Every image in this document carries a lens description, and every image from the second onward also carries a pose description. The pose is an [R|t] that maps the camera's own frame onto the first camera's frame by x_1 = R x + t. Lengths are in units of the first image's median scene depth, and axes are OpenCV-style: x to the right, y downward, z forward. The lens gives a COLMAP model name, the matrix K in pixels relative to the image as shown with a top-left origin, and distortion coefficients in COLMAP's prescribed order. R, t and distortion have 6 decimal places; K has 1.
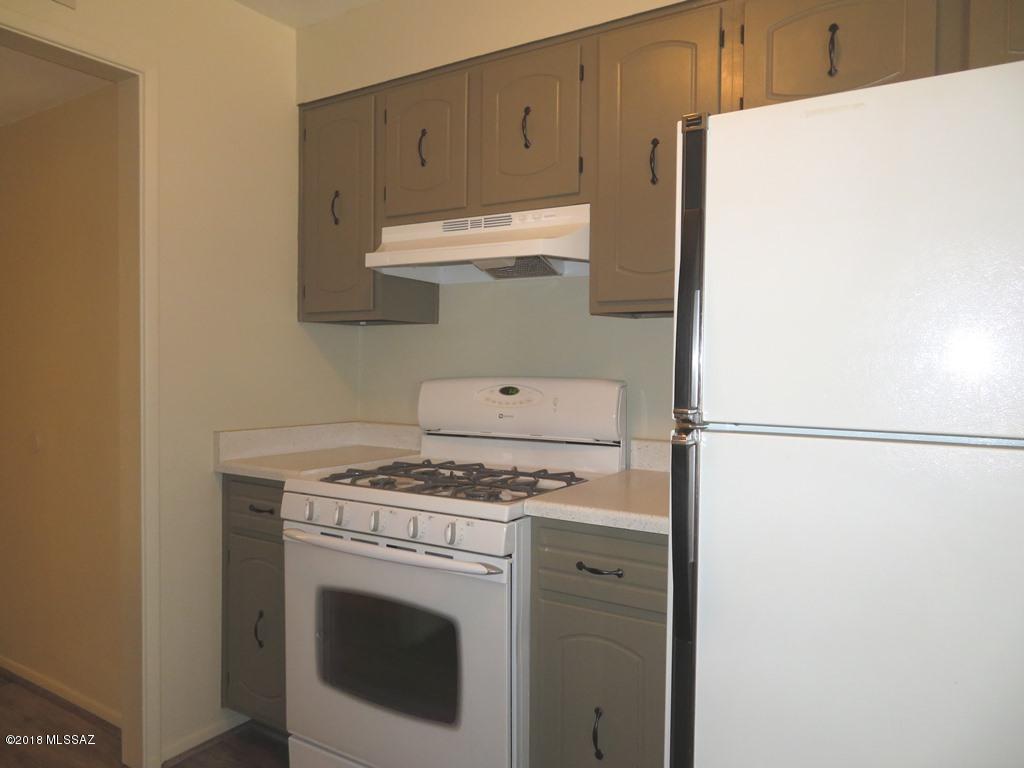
lens RADIAL K [[734.9, 0, 510.1], [0, 734.9, 381.3], [0, 0, 1]] dist [-0.005679, 0.008579]
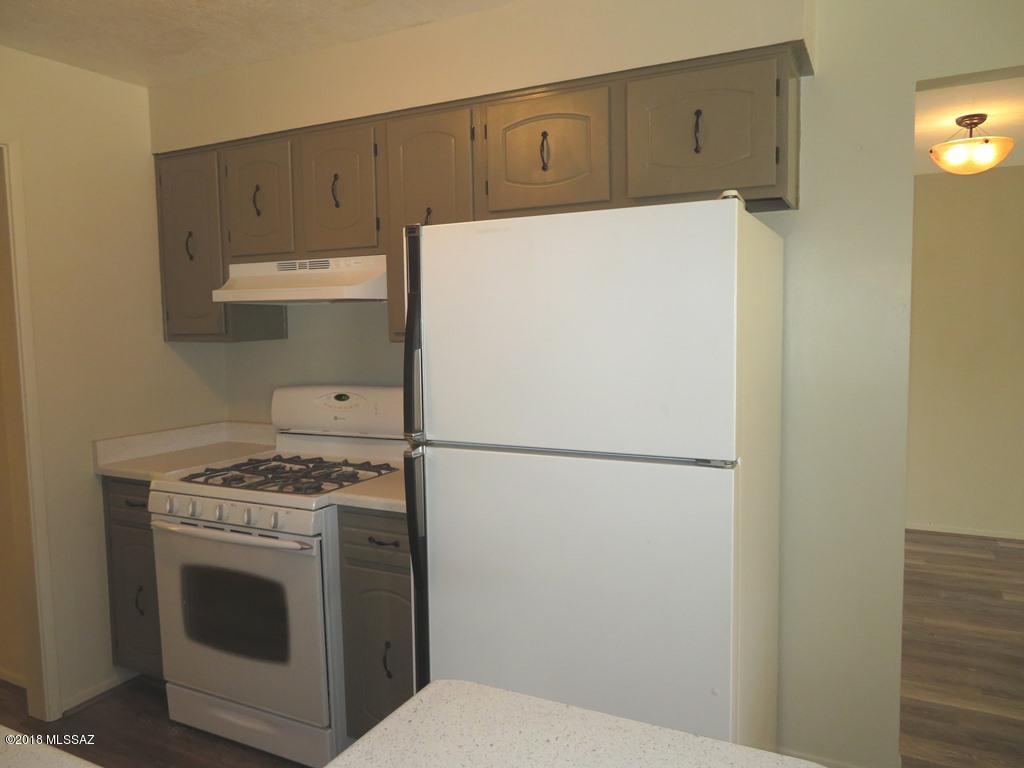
lens RADIAL K [[734.9, 0, 508.0], [0, 734.9, 381.9], [0, 0, 1]] dist [-0.005679, 0.008579]
pose [[0.995087, -0.034359, 0.092850, 0.180902], [0.028992, 0.997864, 0.058541, -0.085702], [-0.094663, -0.055561, 0.993958, -0.272960]]
